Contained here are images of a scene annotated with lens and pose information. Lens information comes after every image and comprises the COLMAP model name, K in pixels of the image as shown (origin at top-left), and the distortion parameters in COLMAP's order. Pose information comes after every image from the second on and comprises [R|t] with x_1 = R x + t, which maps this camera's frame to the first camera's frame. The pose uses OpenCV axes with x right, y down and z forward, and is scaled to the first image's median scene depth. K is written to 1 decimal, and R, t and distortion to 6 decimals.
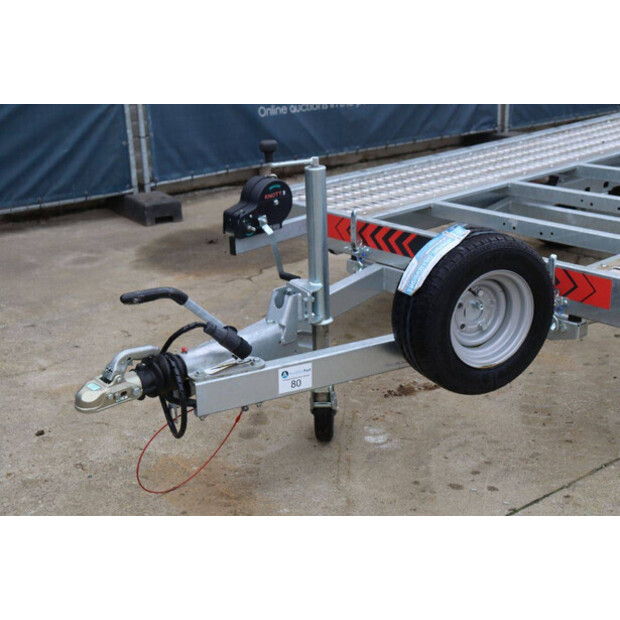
lens RADIAL K [[965.9, 0, 310.0], [0, 965.9, 310.0], [0, 0, 1]] dist [0.137394, 0.073906]
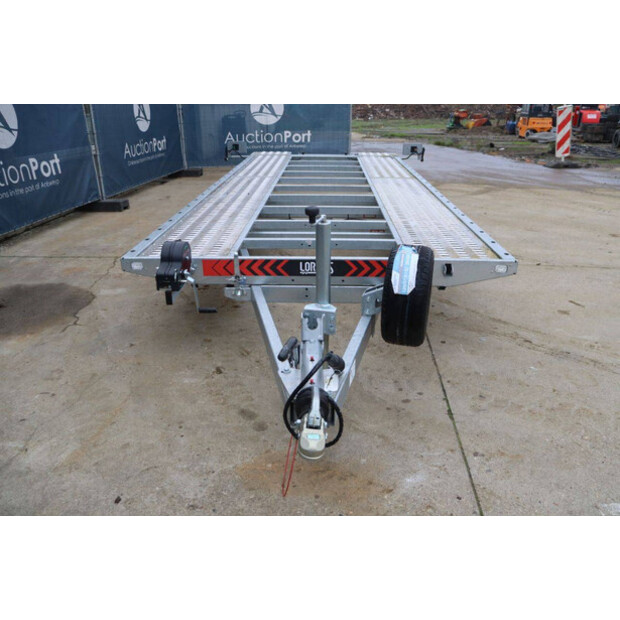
lens RADIAL K [[520.1, 0, 310.0], [0, 520.1, 310.0], [0, 0, 1]] dist [-0.172221, 0.180604]
pose [[0.684010, -0.262928, 0.680441, -0.482877], [0.228288, 0.963085, 0.142660, -0.121808], [-0.692831, 0.057756, 0.718783, 0.440462]]
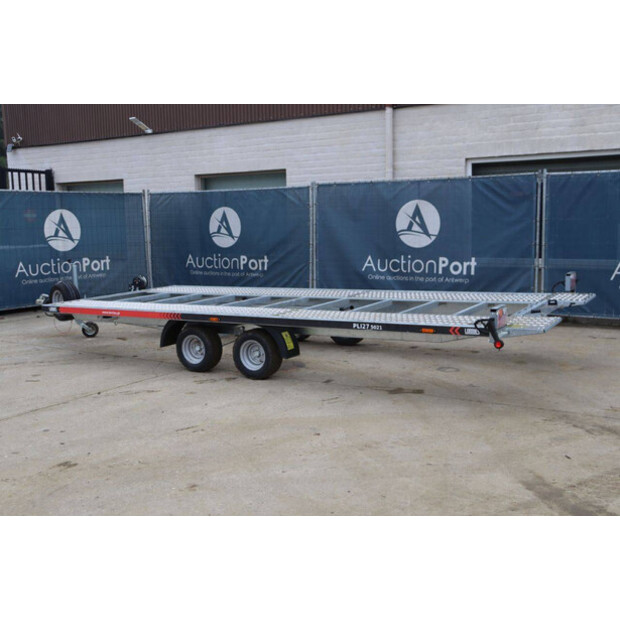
lens RADIAL K [[691.5, 0, 318.2], [0, 691.5, 309.6], [0, 0, 1]] dist [-0.020342, 0.004485]
pose [[0.314355, 0.131644, -0.940134, 2.842095], [-0.293482, 0.955300, 0.035635, -0.331450], [0.902801, 0.264710, 0.338938, 0.866780]]
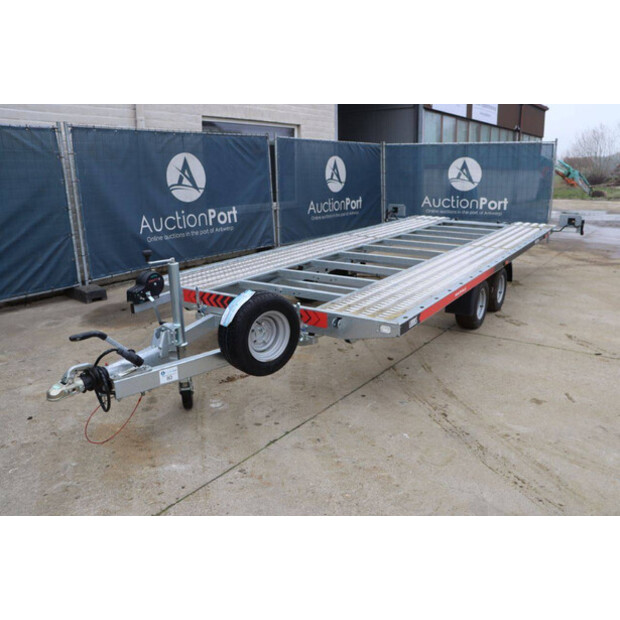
lens RADIAL K [[520.1, 0, 310.0], [0, 520.1, 310.0], [0, 0, 1]] dist [-0.172221, 0.180604]
pose [[0.969079, -0.060667, 0.239178, 0.017364], [0.075542, 0.995705, -0.053519, 0.016128], [-0.234903, 0.069932, 0.969500, -0.031522]]
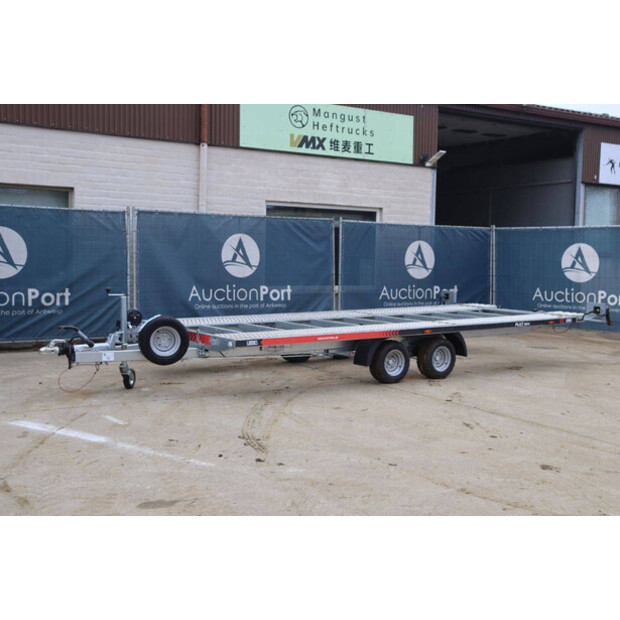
lens RADIAL K [[793.7, 0, 310.0], [0, 793.7, 310.0], [0, 0, 1]] dist [0.018017, 0.023124]
pose [[0.992689, 0.042500, -0.112973, 0.840302], [-0.069880, 0.965513, -0.250803, 0.475195], [0.098418, 0.256863, 0.961424, -1.380437]]
